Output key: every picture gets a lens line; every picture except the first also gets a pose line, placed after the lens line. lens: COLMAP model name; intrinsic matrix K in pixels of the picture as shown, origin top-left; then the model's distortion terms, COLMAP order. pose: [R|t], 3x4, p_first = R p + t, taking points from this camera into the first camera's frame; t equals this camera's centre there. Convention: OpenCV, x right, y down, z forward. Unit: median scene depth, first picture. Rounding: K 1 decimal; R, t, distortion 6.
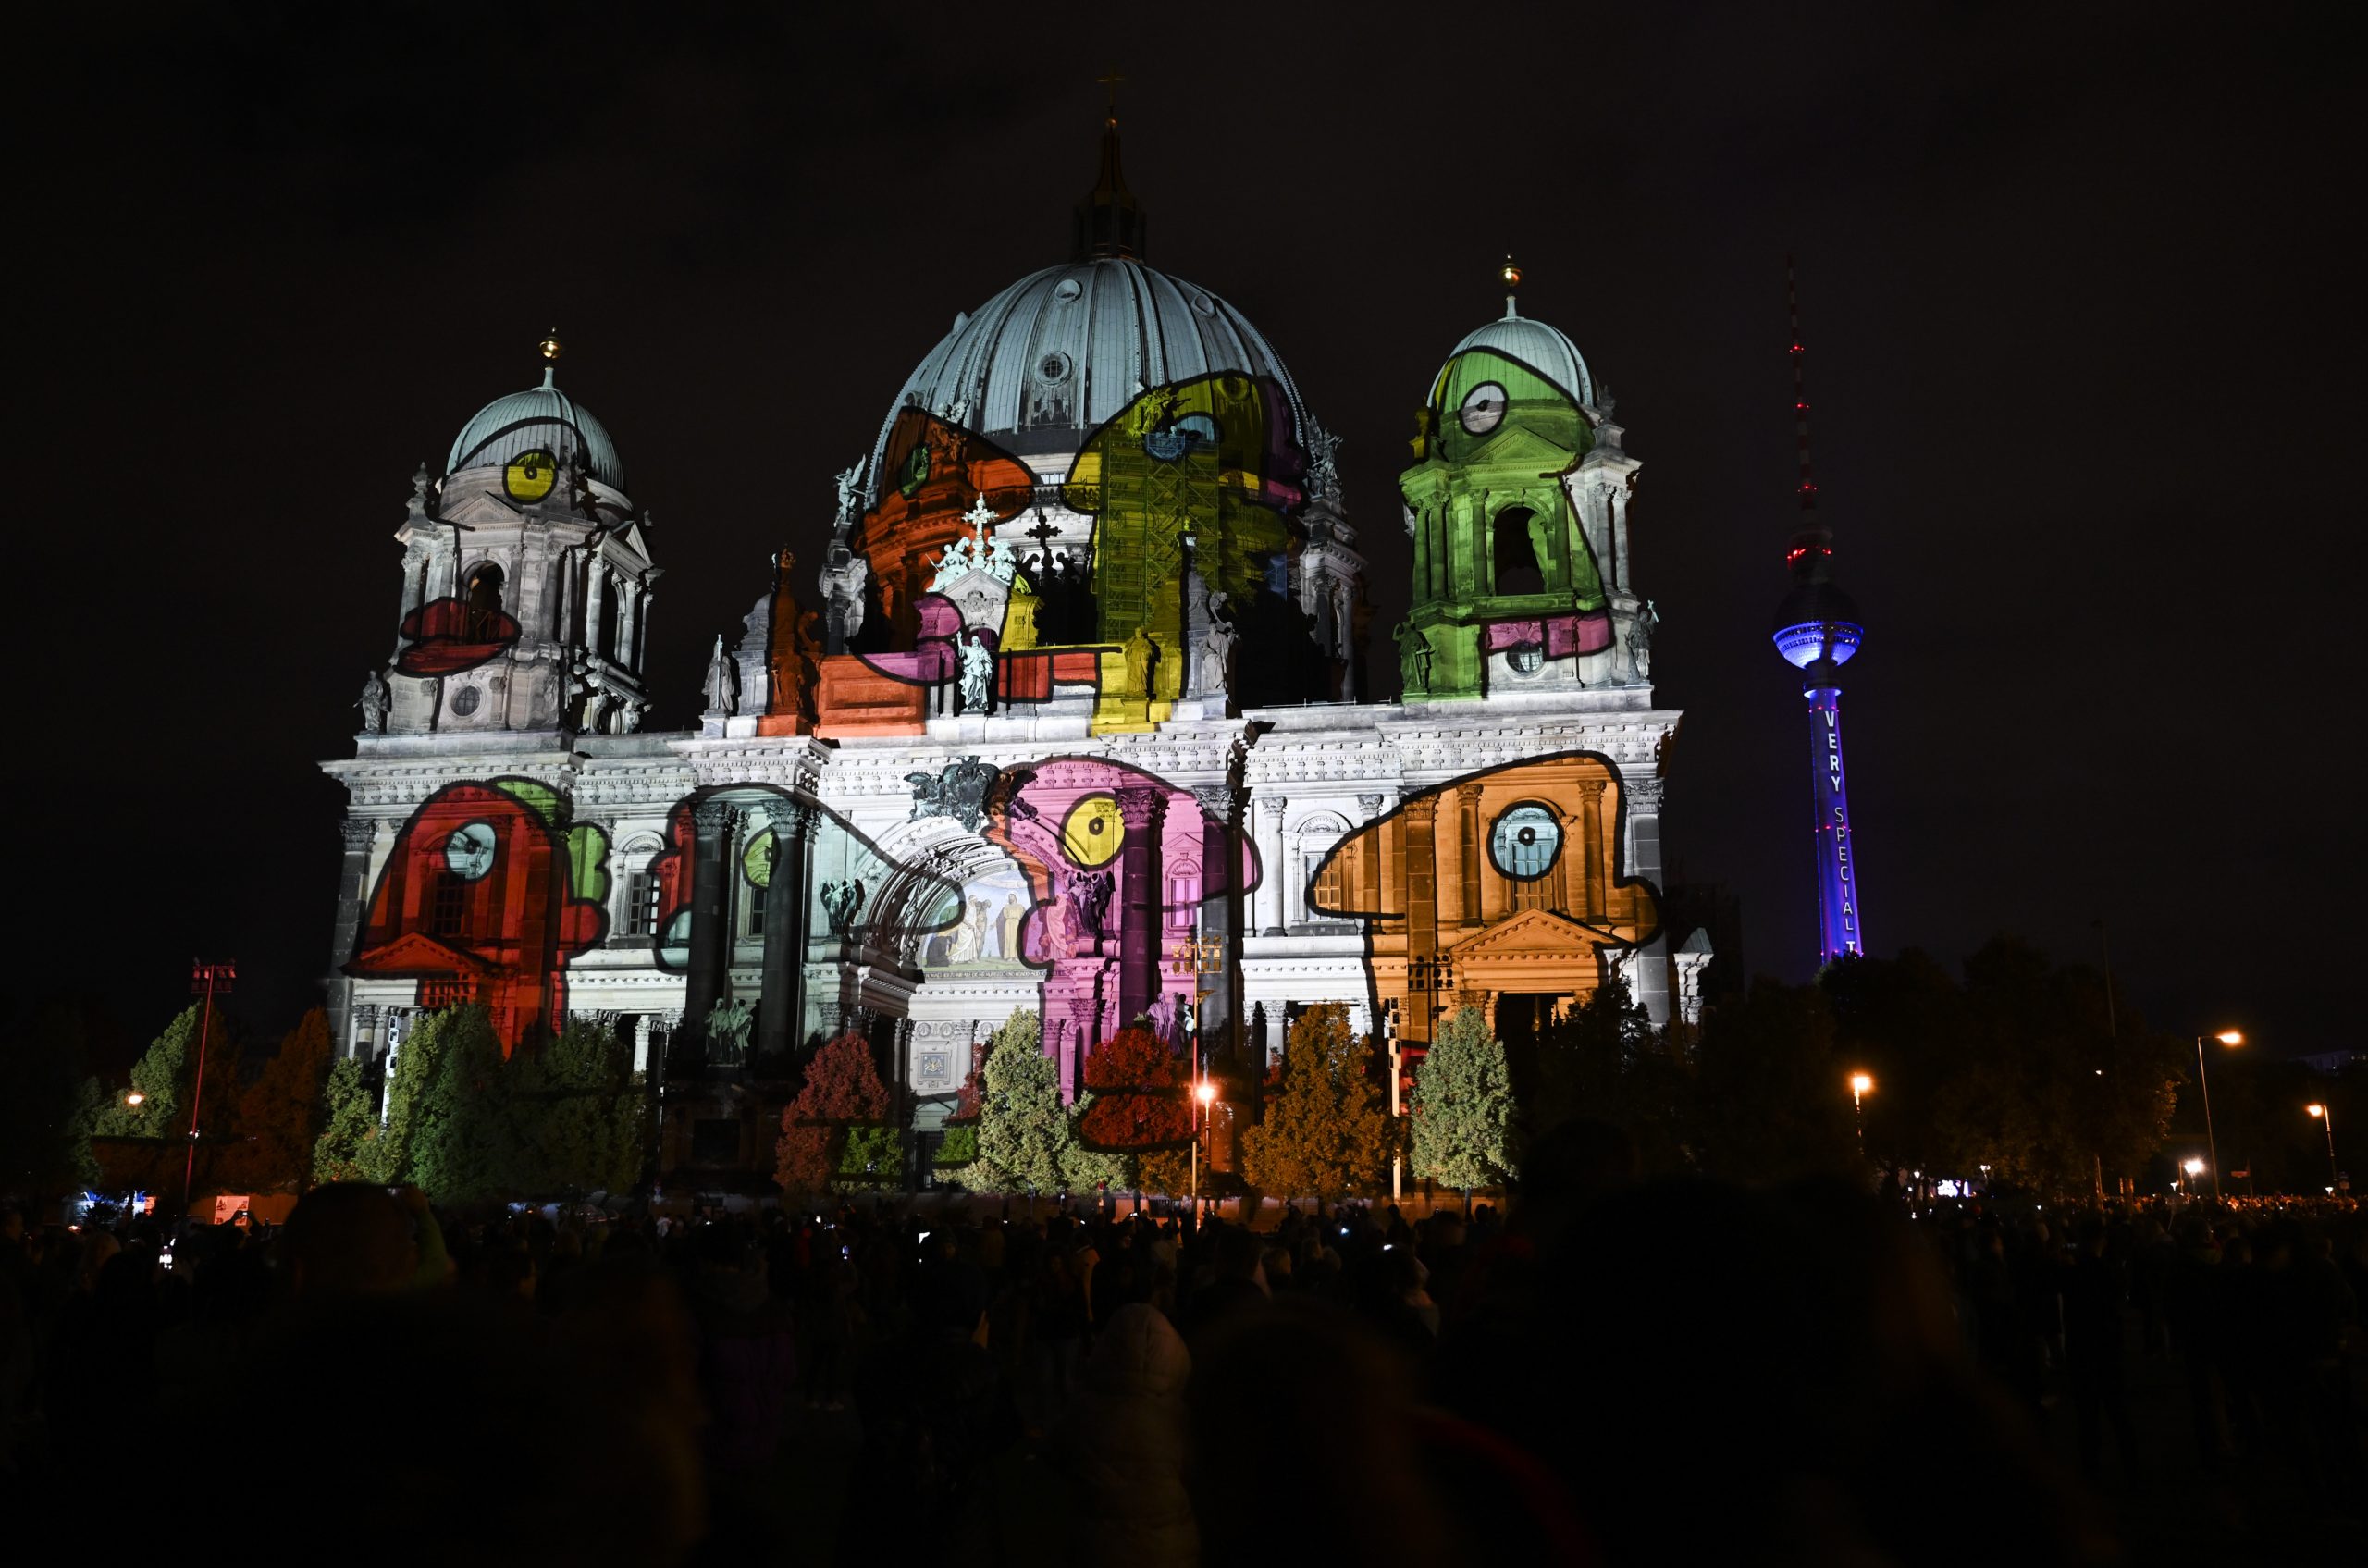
lens RADIAL K [[1958.3, 0, 1179.8], [0, 1958.3, 736.7], [0, 0, 1]] dist [-0.002482, 0.000489]
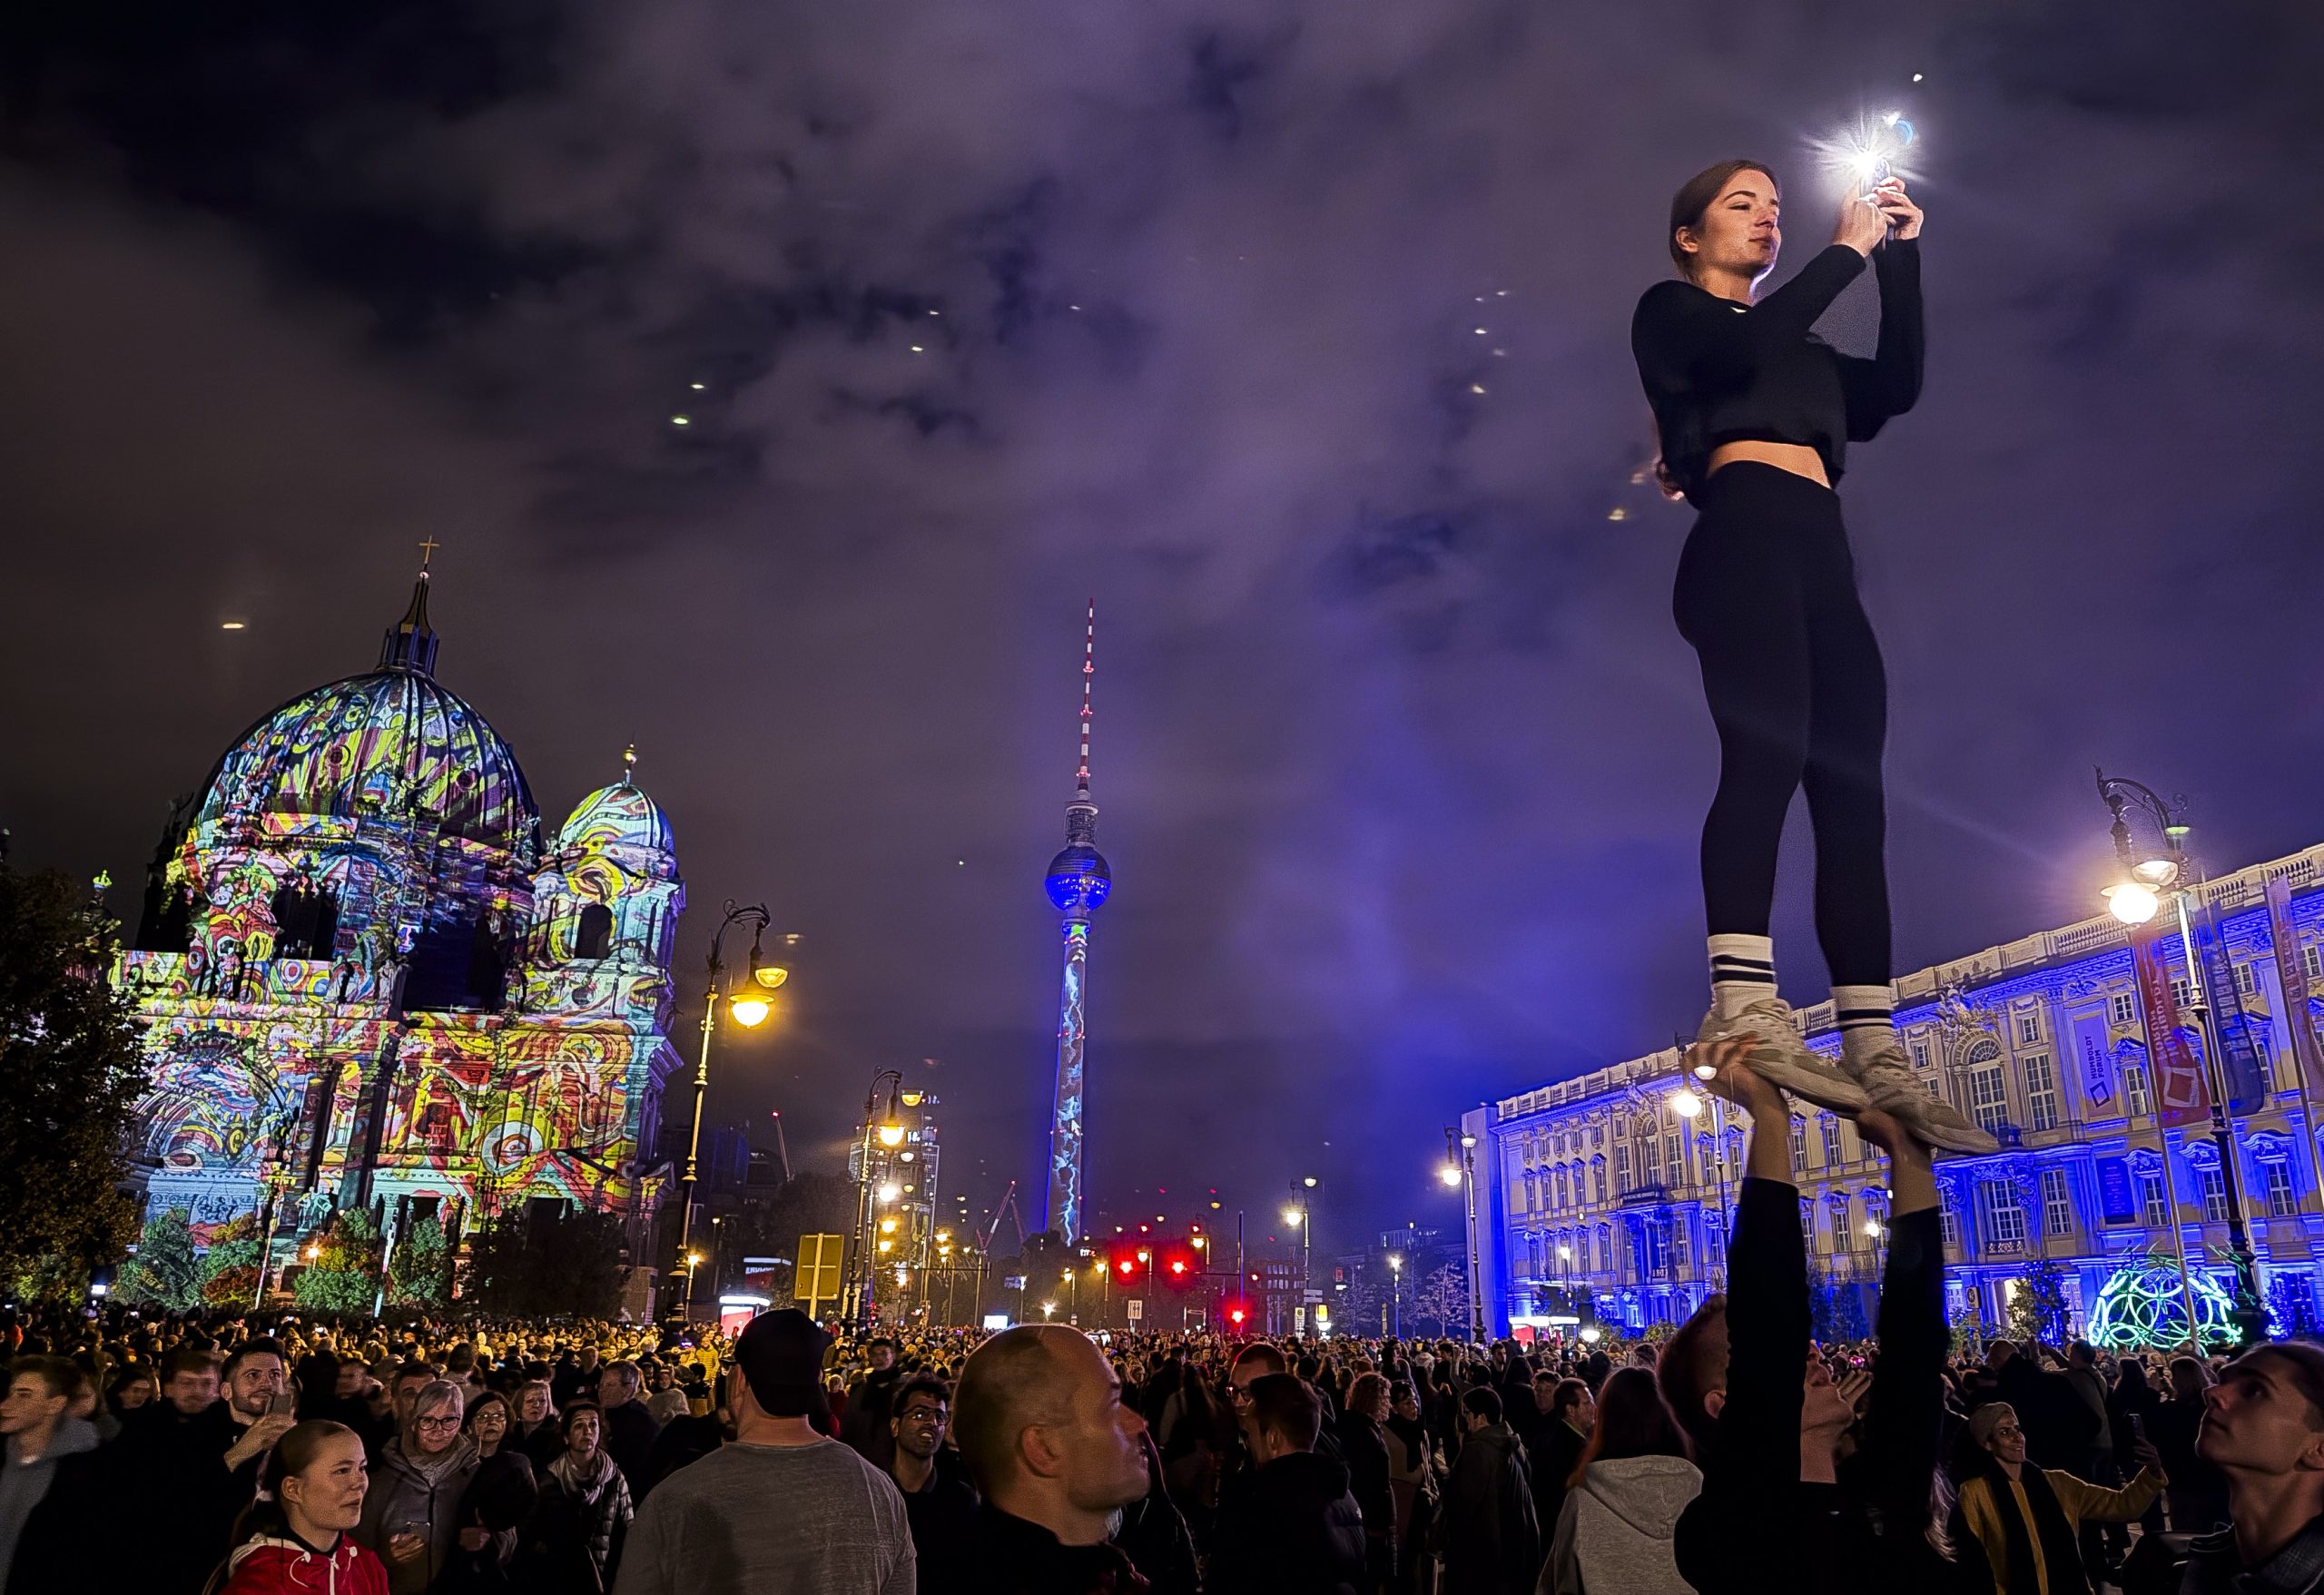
lens RADIAL K [[1690.1, 0, 1186.6], [0, 1690.1, 762.5], [0, 0, 1]] dist [0.048785, -0.061223]
pose [[0.940116, 0.126889, 0.316357, 0.172660], [-0.097863, 0.989530, -0.106077, -0.134558], [-0.326505, 0.068765, 0.942691, -0.581942]]
